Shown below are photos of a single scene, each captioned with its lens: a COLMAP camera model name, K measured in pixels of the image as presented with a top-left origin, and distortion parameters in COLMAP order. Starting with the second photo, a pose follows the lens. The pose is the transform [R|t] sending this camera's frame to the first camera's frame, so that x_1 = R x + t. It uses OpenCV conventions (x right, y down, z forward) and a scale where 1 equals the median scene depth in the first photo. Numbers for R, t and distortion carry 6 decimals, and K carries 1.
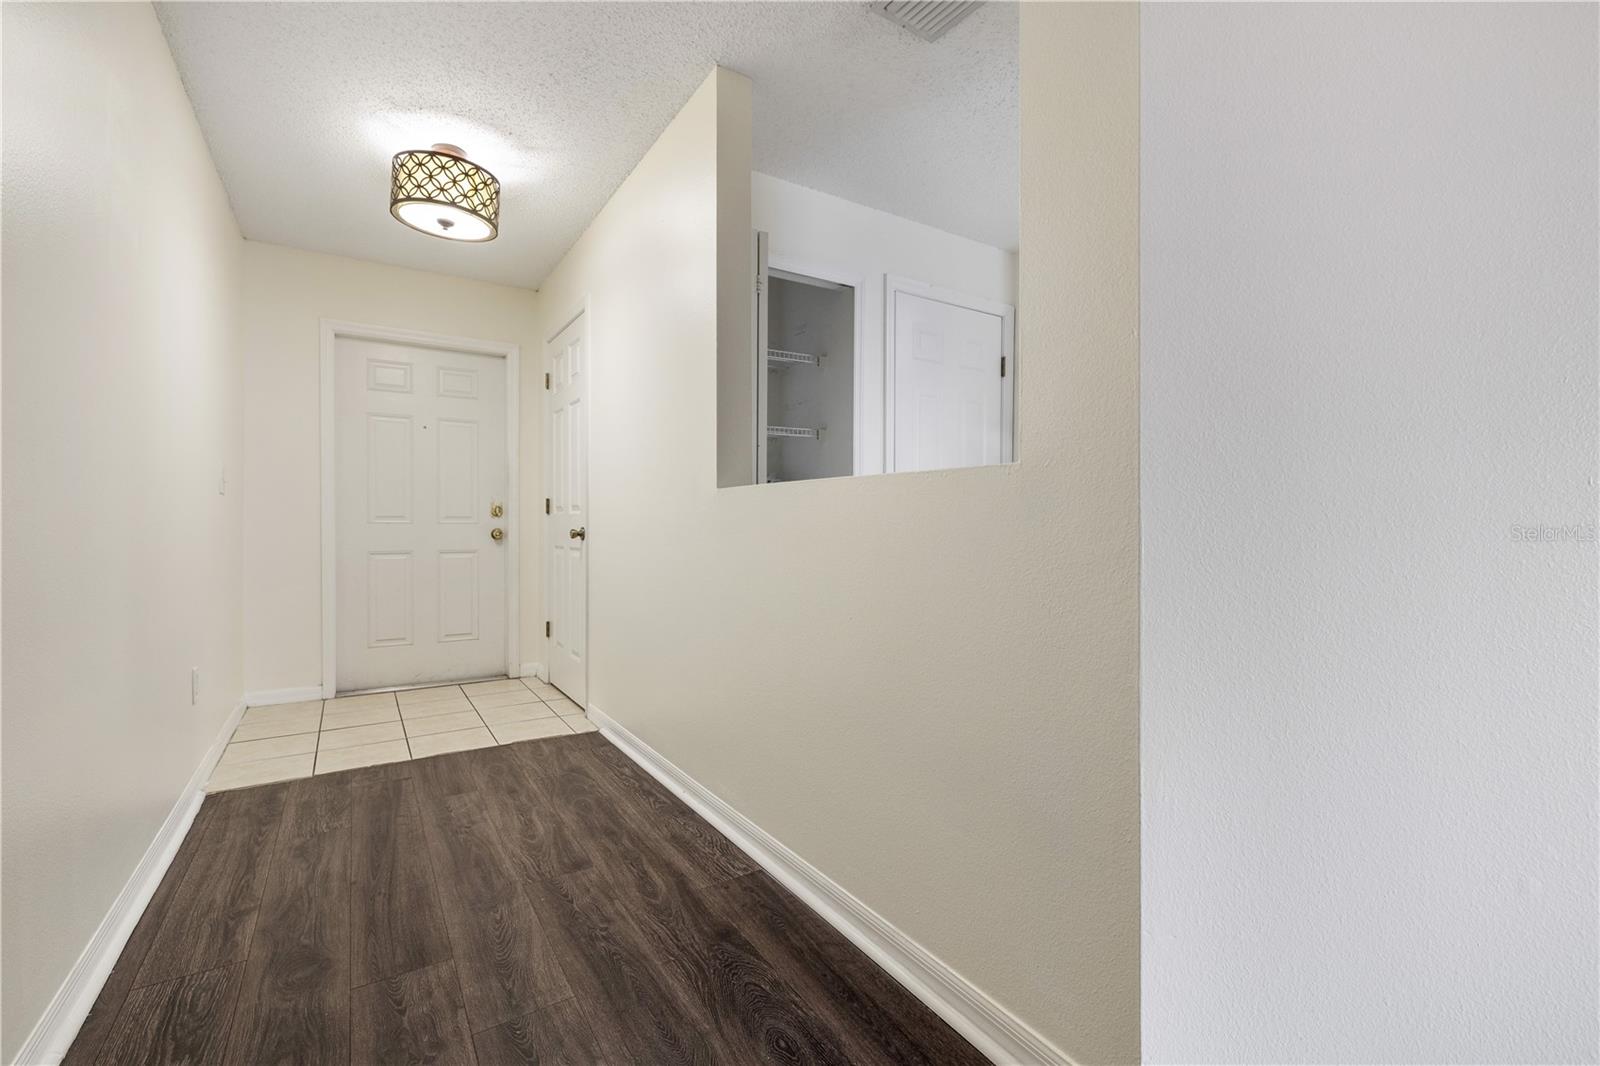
lens RADIAL K [[690.3, 0, 799.4], [0, 690.3, 520.3], [0, 0, 1]] dist [0.003361, 0.000119]
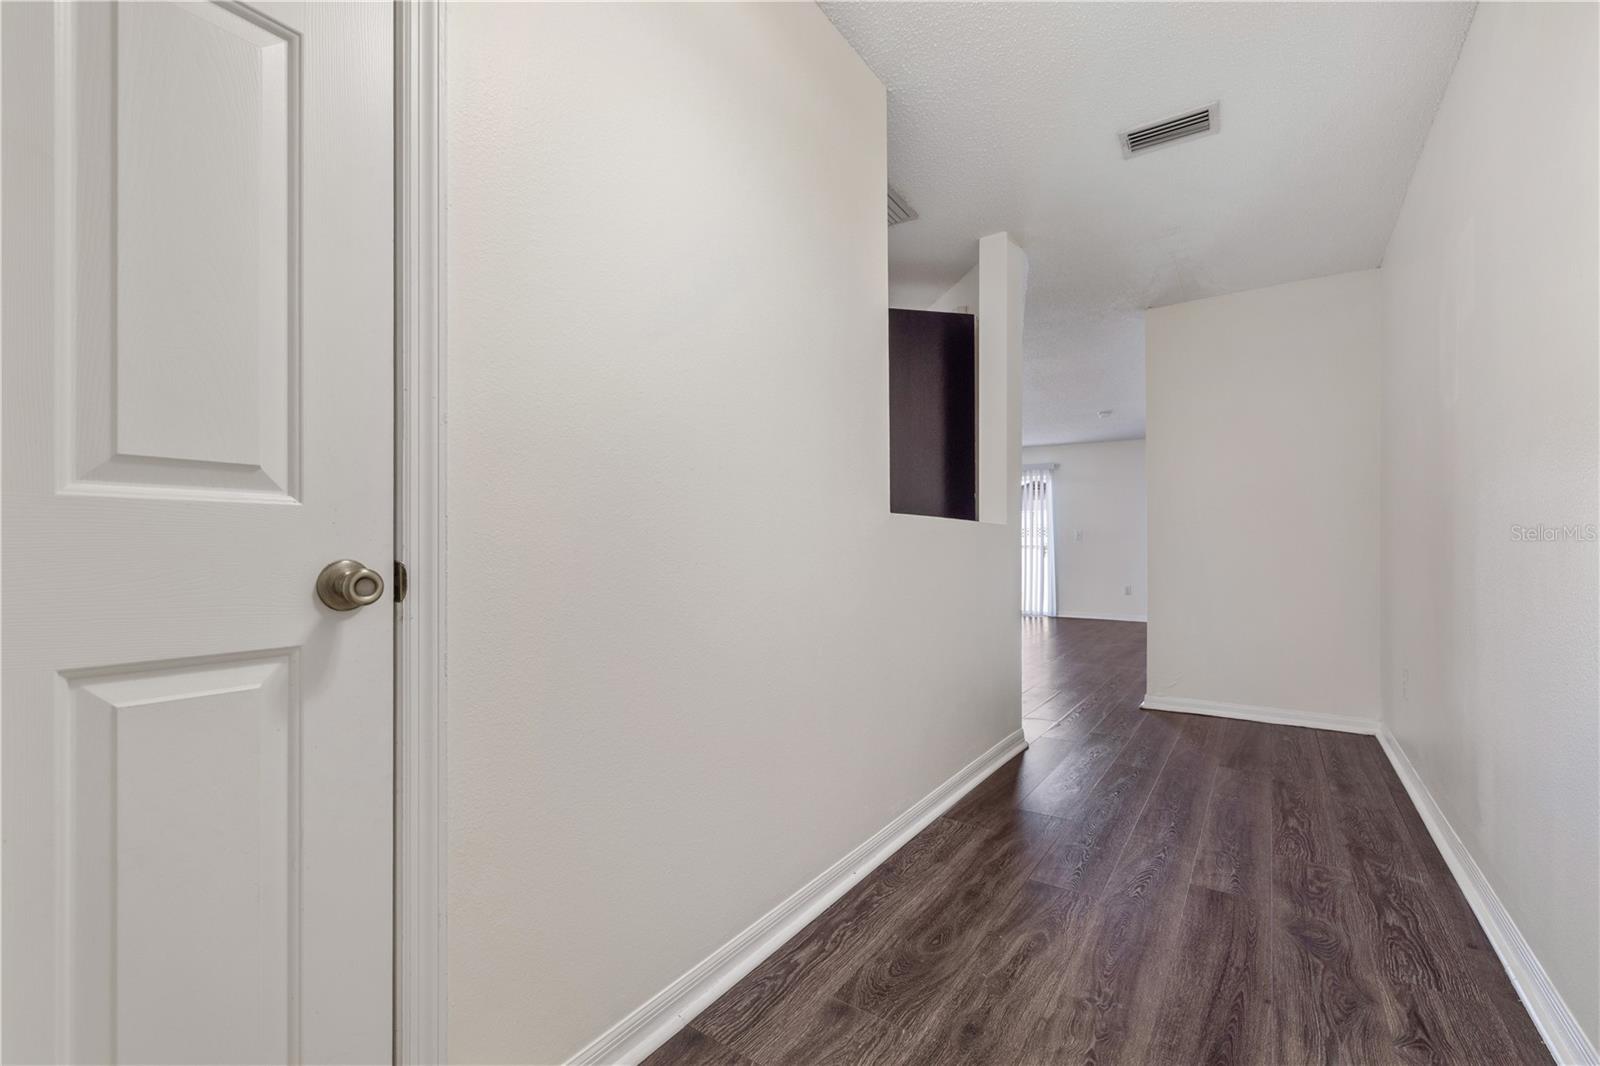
lens RADIAL K [[690.3, 0, 790.7], [0, 690.3, 542.9], [0, 0, 1]] dist [0.003361, 0.000119]
pose [[-0.378469, 0.007024, 0.925587, -1.104762], [-0.004312, 0.999947, -0.009352, 0.012647], [-0.925604, -0.007531, -0.378419, 1.701497]]
